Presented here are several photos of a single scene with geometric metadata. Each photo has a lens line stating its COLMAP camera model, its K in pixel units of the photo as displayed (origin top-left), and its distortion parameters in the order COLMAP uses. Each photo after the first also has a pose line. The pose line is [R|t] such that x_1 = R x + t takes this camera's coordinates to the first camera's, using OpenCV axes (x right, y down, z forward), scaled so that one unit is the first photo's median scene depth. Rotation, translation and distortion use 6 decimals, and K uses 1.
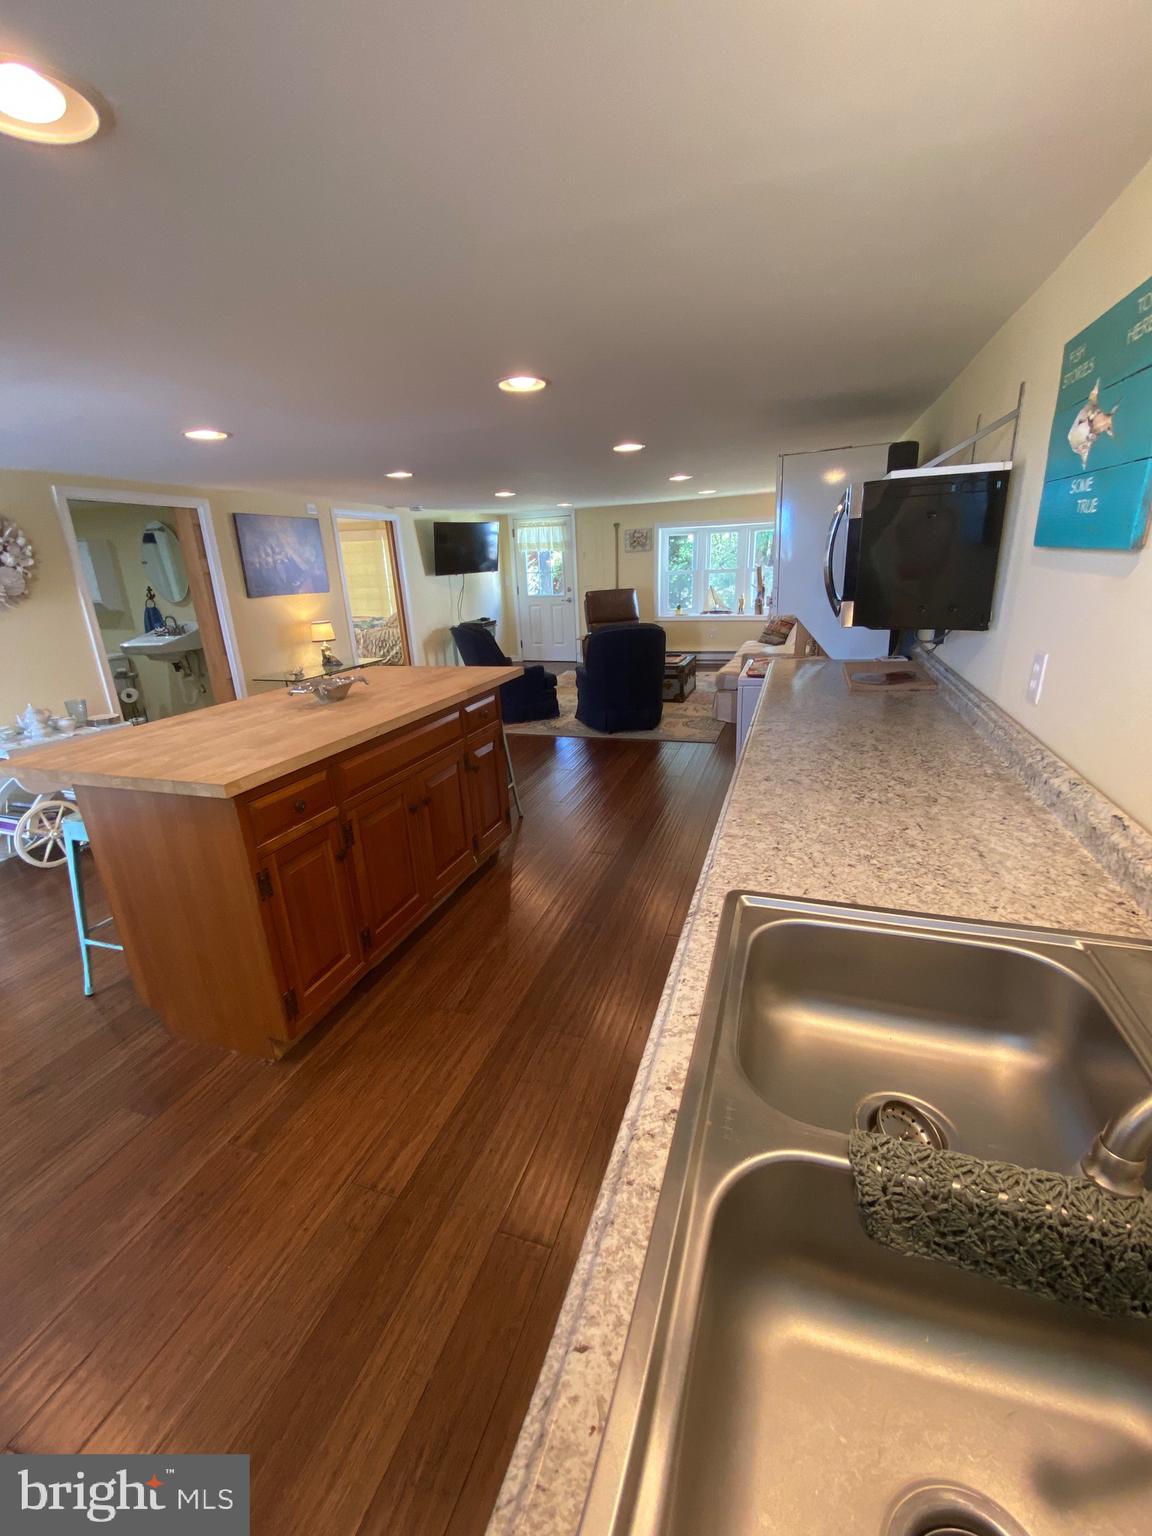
lens RADIAL K [[626.9, 0, 595.7], [0, 626.9, 775.2], [0, 0, 1]] dist [-0.016914, -0.007143]
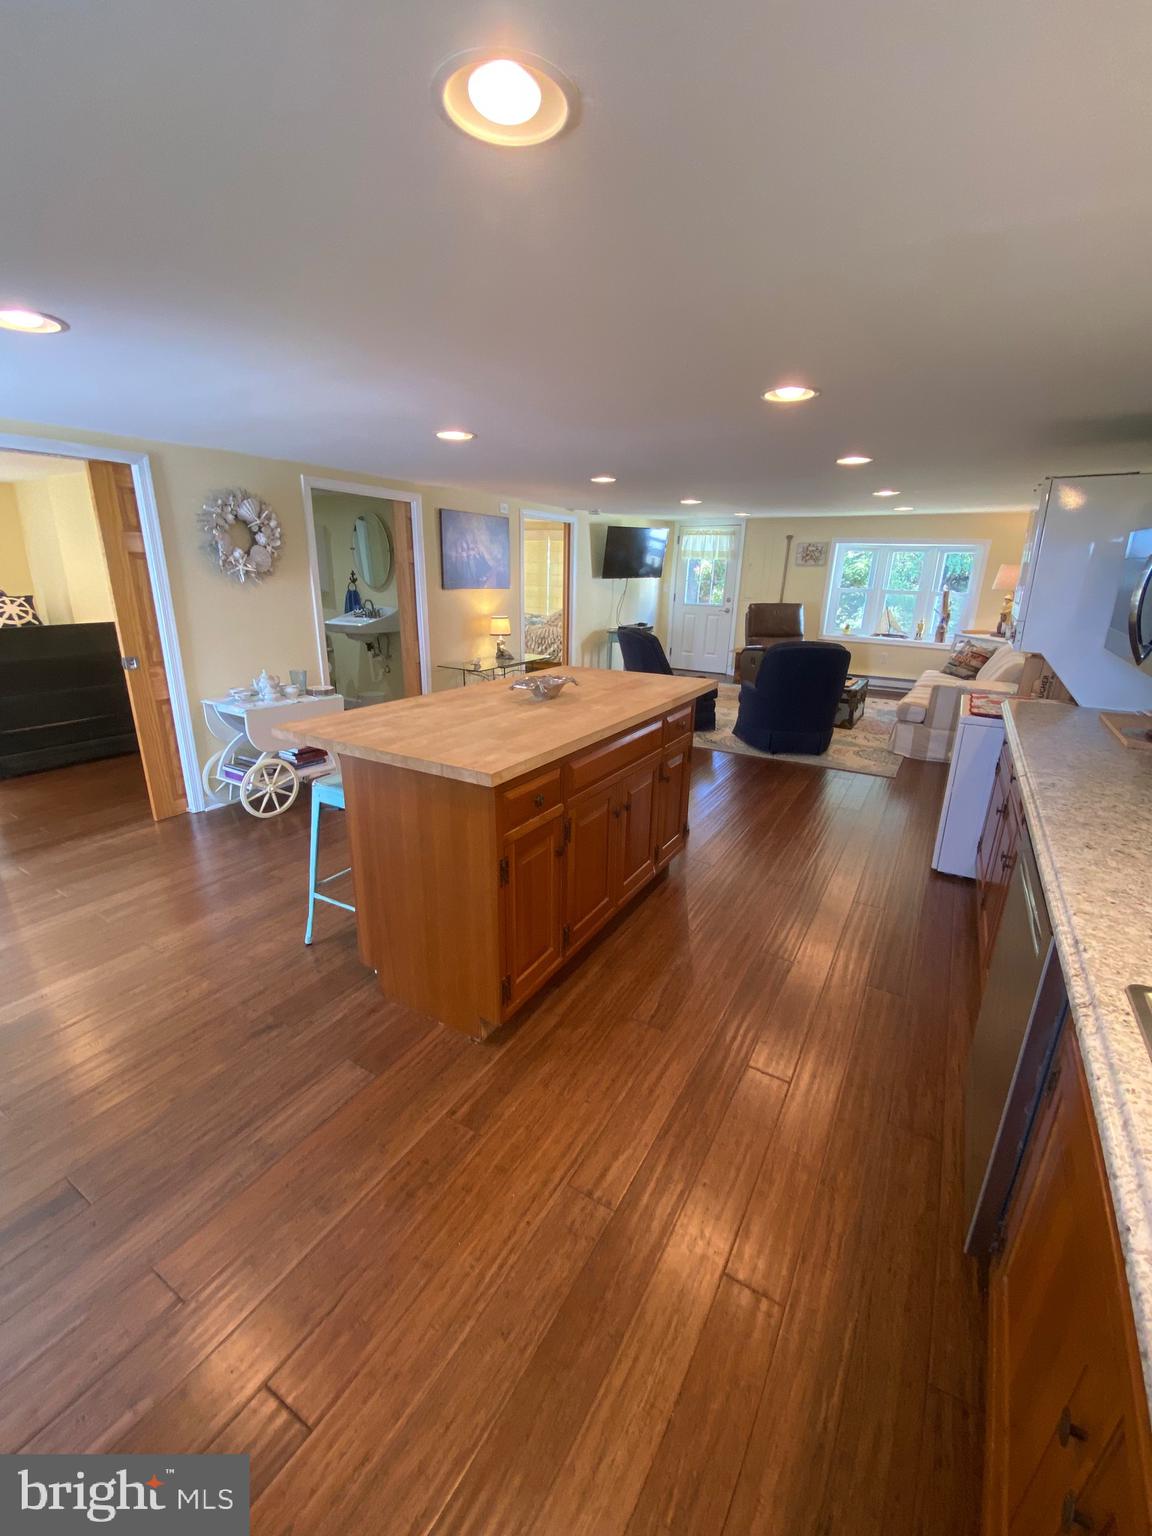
lens RADIAL K [[626.9, 0, 586.8], [0, 626.9, 777.4], [0, 0, 1]] dist [-0.016914, -0.007143]
pose [[0.973402, 0.123503, -0.192966, -0.155960], [-0.124447, 0.992200, 0.007270, -0.005207], [0.192359, 0.016938, 0.981179, 0.003236]]
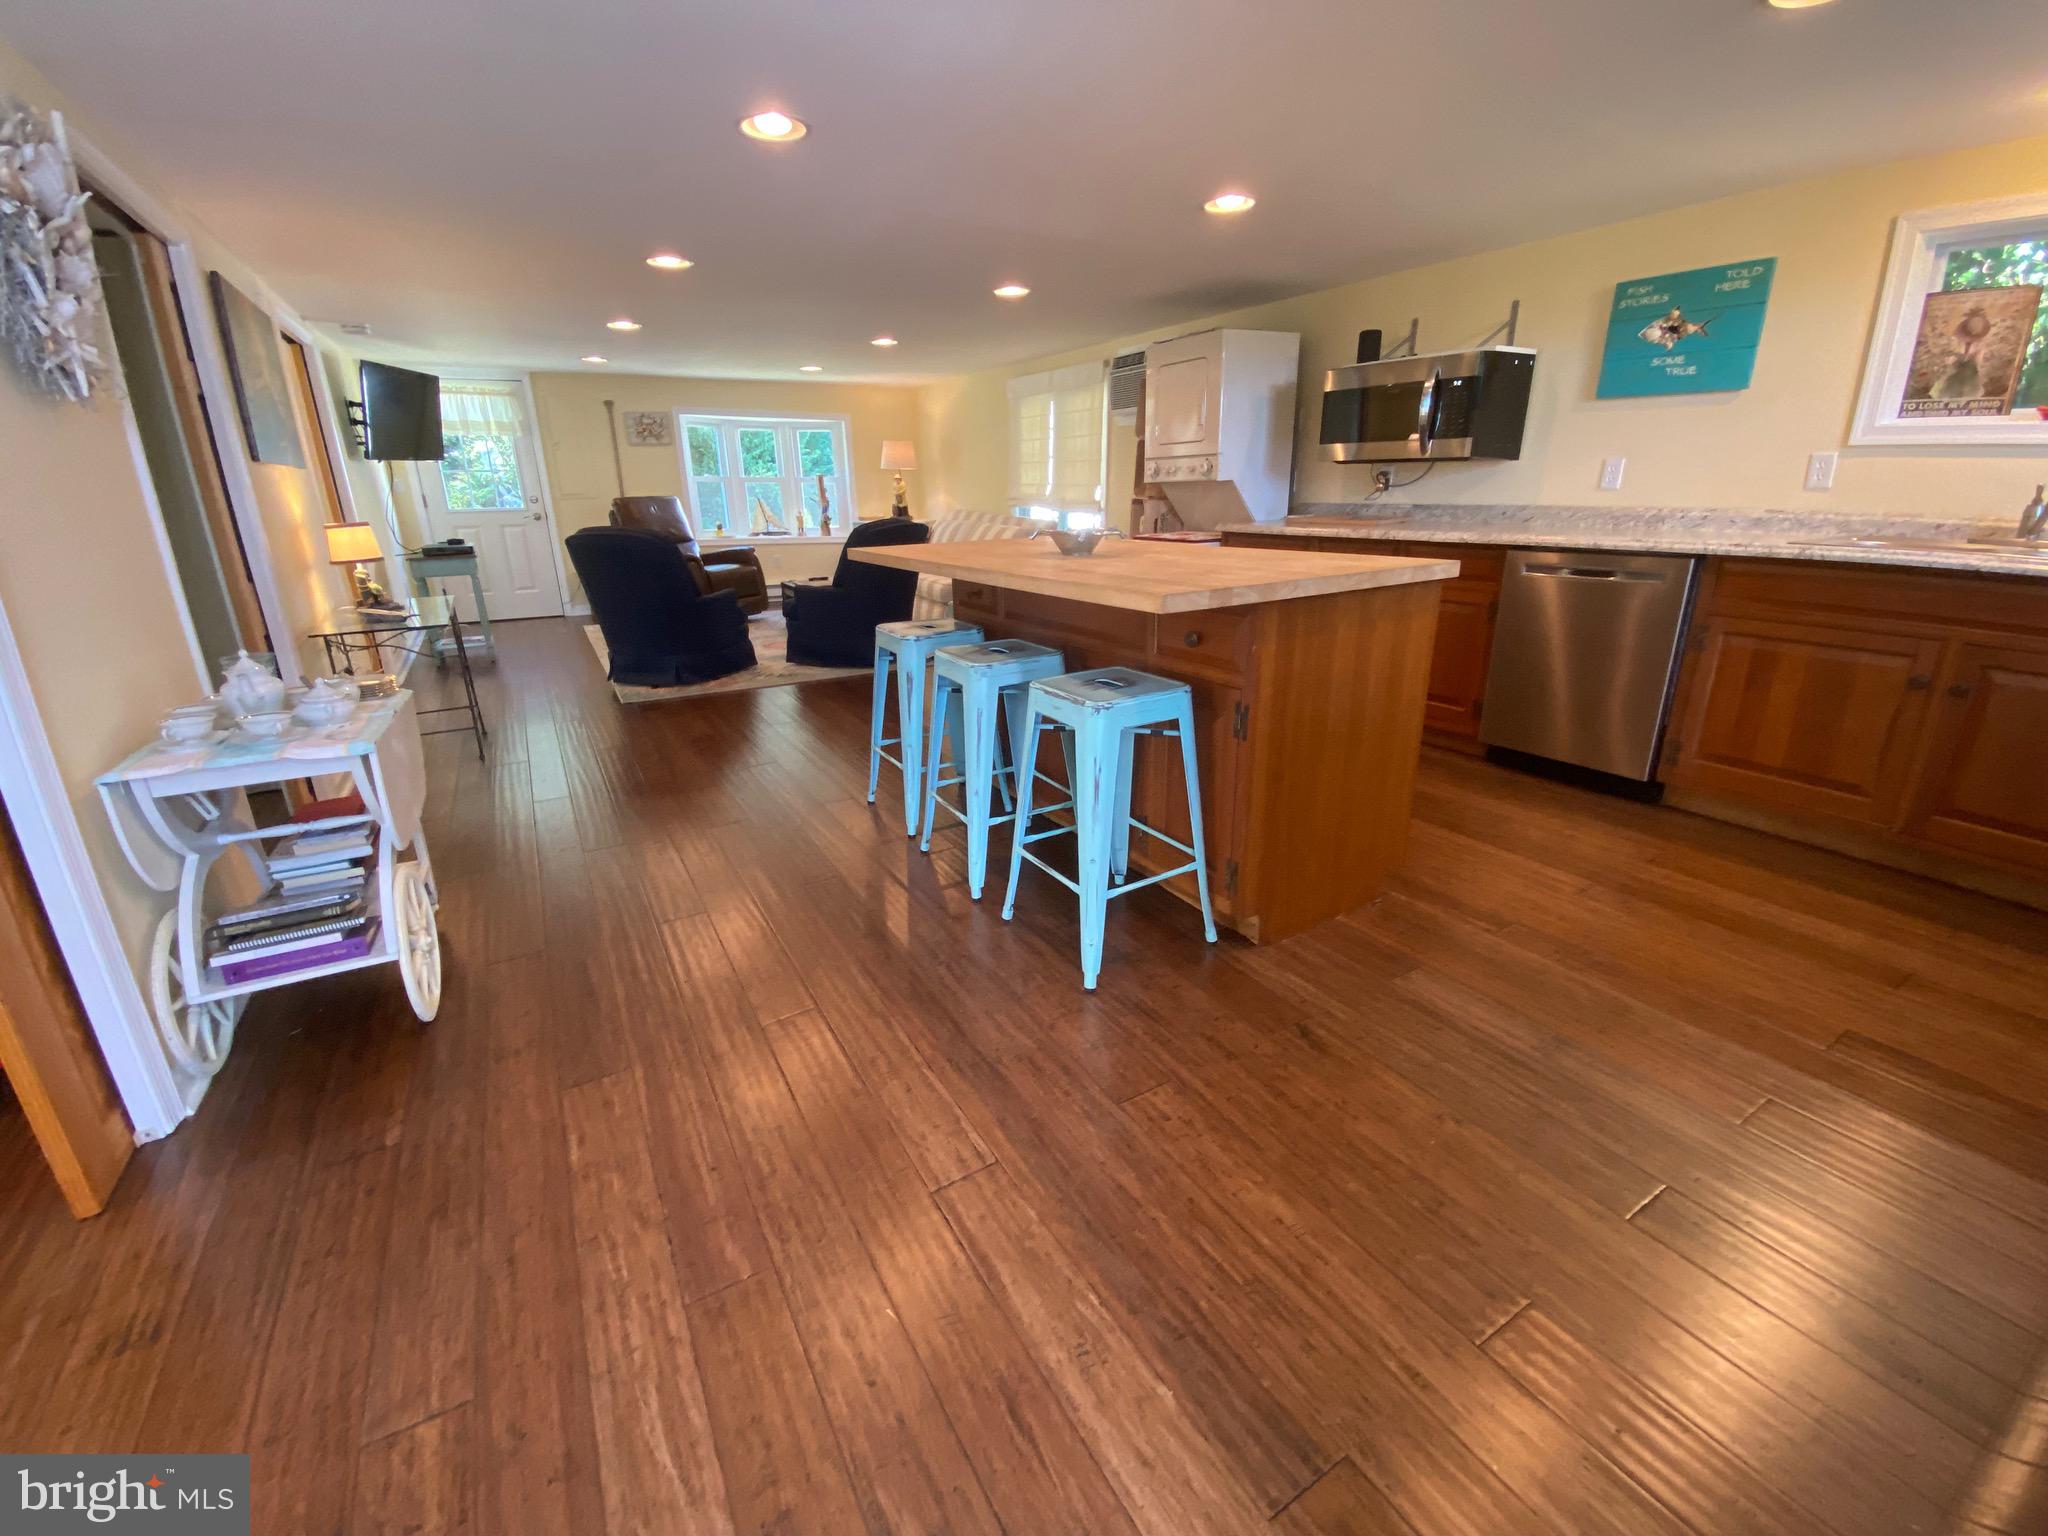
lens RADIAL K [[835.8, 0, 1028.9], [0, 835.8, 777.4], [0, 0, 1]] dist [-0.016914, -0.007143]
pose [[0.657392, -0.209825, 0.723747, -1.602248], [0.228315, 0.970767, 0.074058, 0.087611], [-0.718129, 0.116557, 0.686080, 0.504880]]
